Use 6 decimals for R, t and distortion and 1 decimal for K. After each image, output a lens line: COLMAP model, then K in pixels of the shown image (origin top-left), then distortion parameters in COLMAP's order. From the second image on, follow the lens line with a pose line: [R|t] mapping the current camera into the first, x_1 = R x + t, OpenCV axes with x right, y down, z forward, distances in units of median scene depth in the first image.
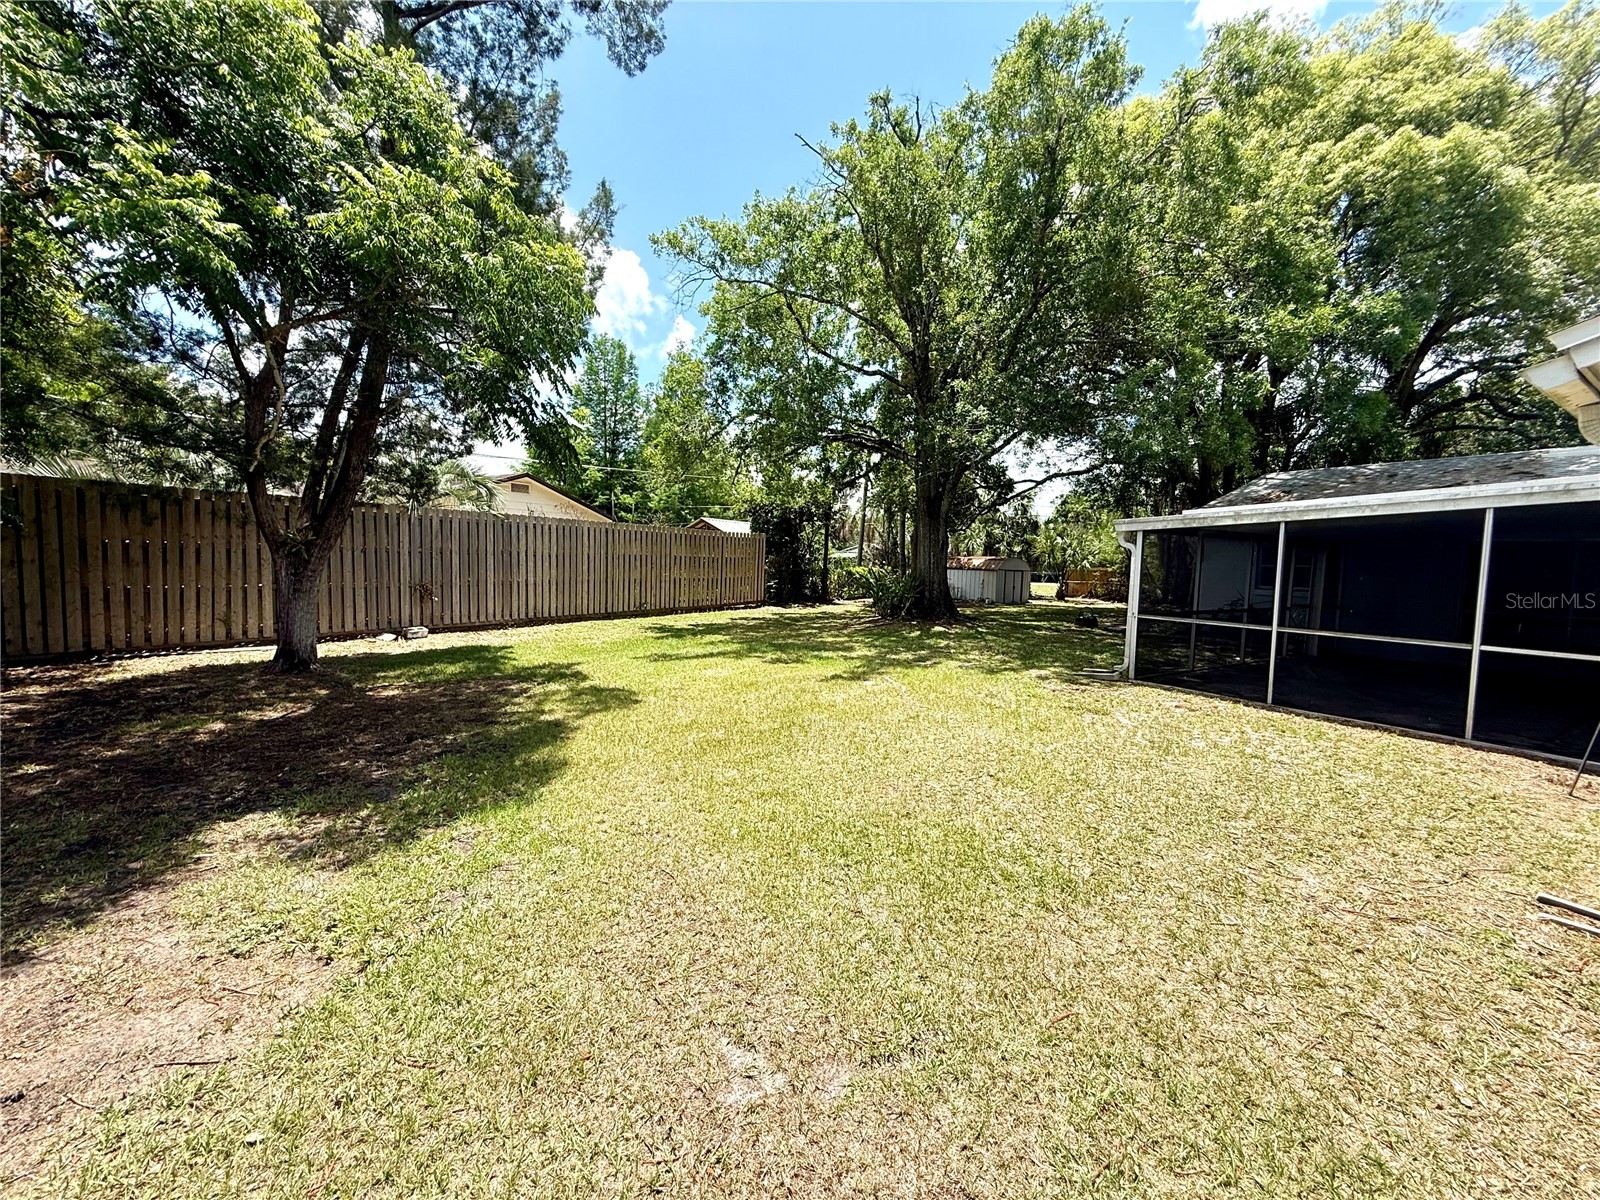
lens RADIAL K [[634.3, 0, 793.8], [0, 634.3, 597.8], [0, 0, 1]] dist [0.004086, -0.000373]
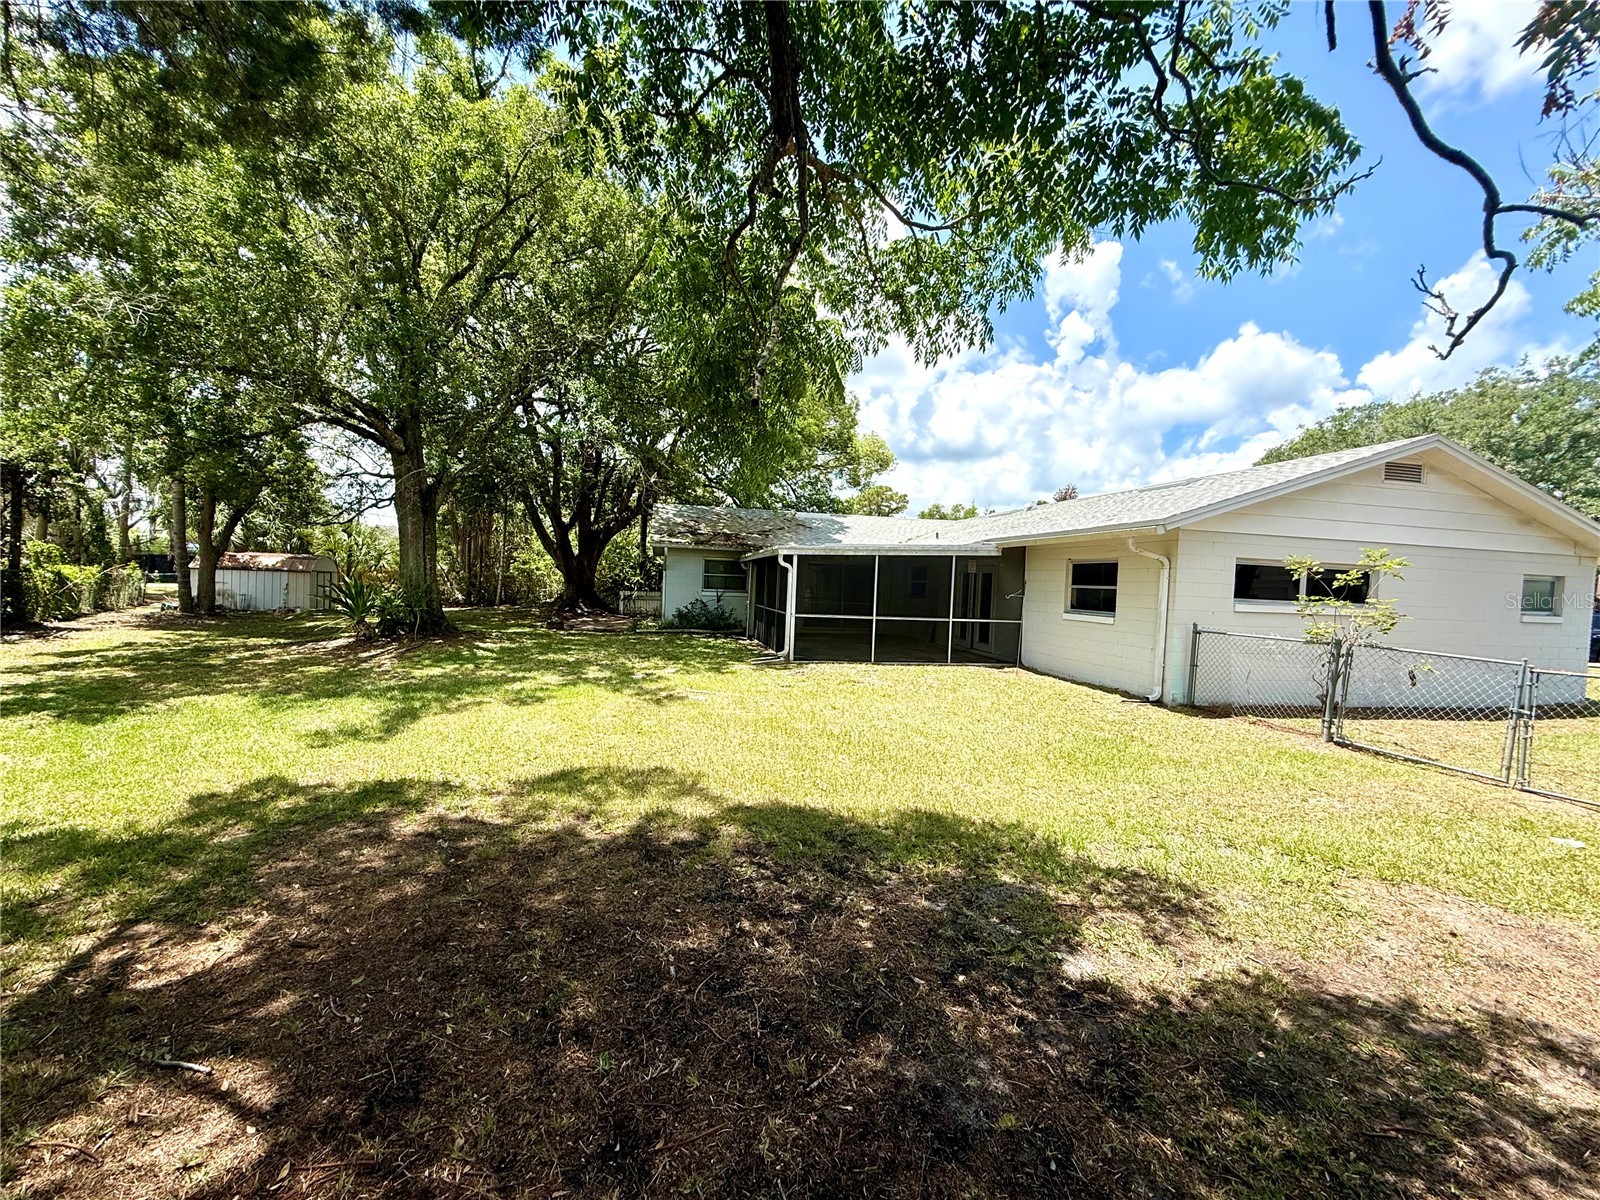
lens RADIAL K [[634.3, 0, 800.6], [0, 634.3, 599.7], [0, 0, 1]] dist [0.004086, -0.000373]
pose [[0.310271, -0.030002, 0.950175, -0.967023], [0.026074, 0.999394, 0.023042, -0.046154], [-0.950291, 0.017626, 0.310865, 0.665031]]
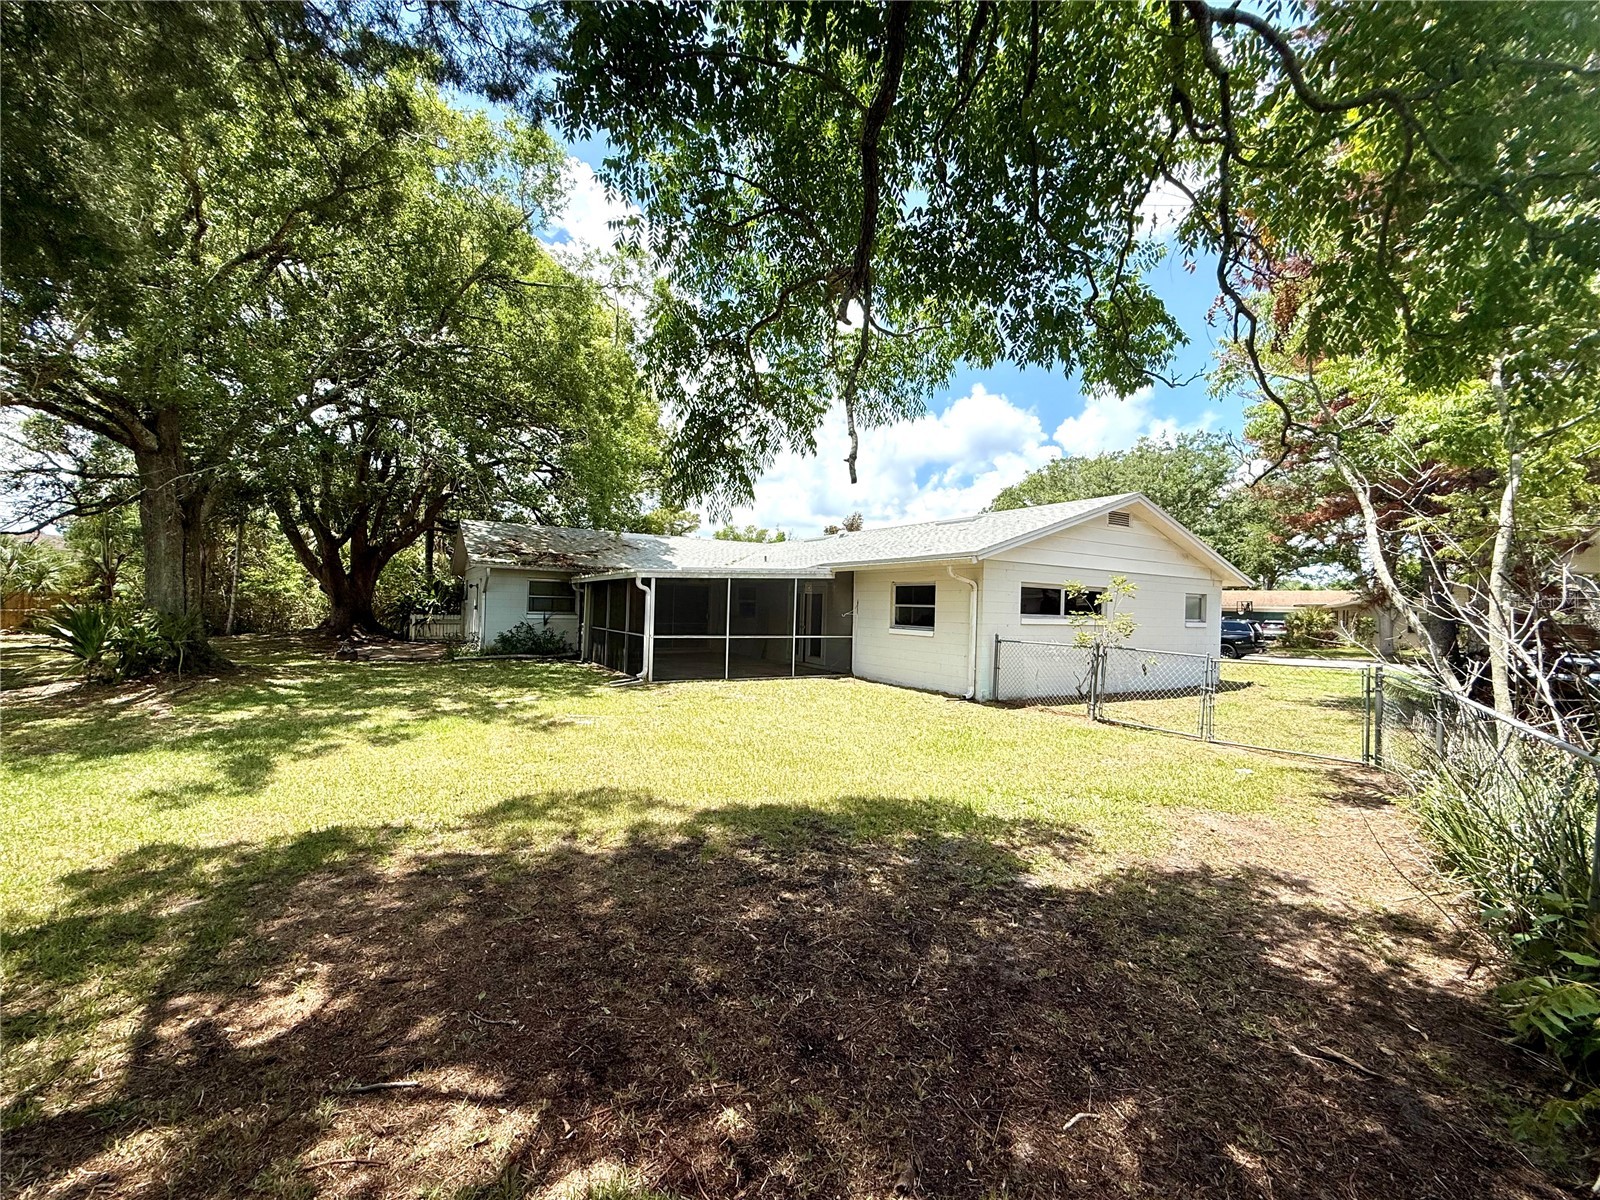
lens RADIAL K [[634.3, 0, 798.6], [0, 634.3, 606.2], [0, 0, 1]] dist [0.004086, -0.000373]
pose [[-0.019155, -0.014986, 0.999704, -1.101620], [0.035180, 0.999258, 0.015653, -0.062847], [-0.999197, 0.035469, -0.018614, 0.842817]]
